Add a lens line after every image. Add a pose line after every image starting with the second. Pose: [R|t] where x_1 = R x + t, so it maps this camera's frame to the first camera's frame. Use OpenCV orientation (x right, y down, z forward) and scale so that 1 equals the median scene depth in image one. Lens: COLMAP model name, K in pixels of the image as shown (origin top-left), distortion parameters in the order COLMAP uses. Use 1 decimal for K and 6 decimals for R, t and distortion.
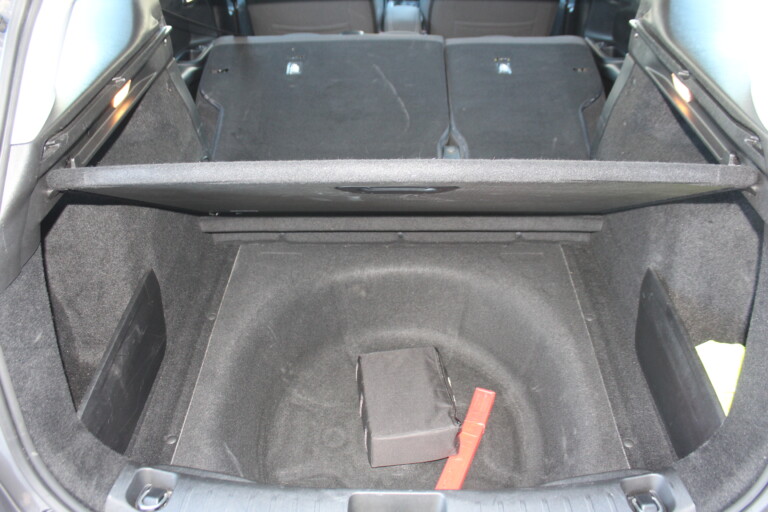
lens RADIAL K [[638.0, 0, 384.0], [0, 638.0, 256.0], [0, 0, 1]] dist [-0.151974, 0.120235]
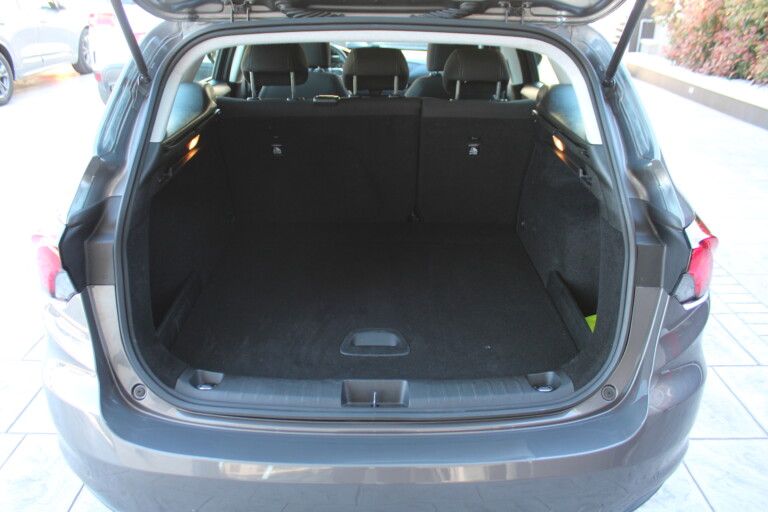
lens RADIAL K [[638.0, 0, 384.0], [0, 638.0, 256.0], [0, 0, 1]] dist [-0.151974, 0.120235]
pose [[0.998930, 0.015392, 0.043615, -0.027050], [-0.004206, 0.969328, -0.245736, 0.444092], [-0.046060, 0.245289, 0.968355, -0.506969]]
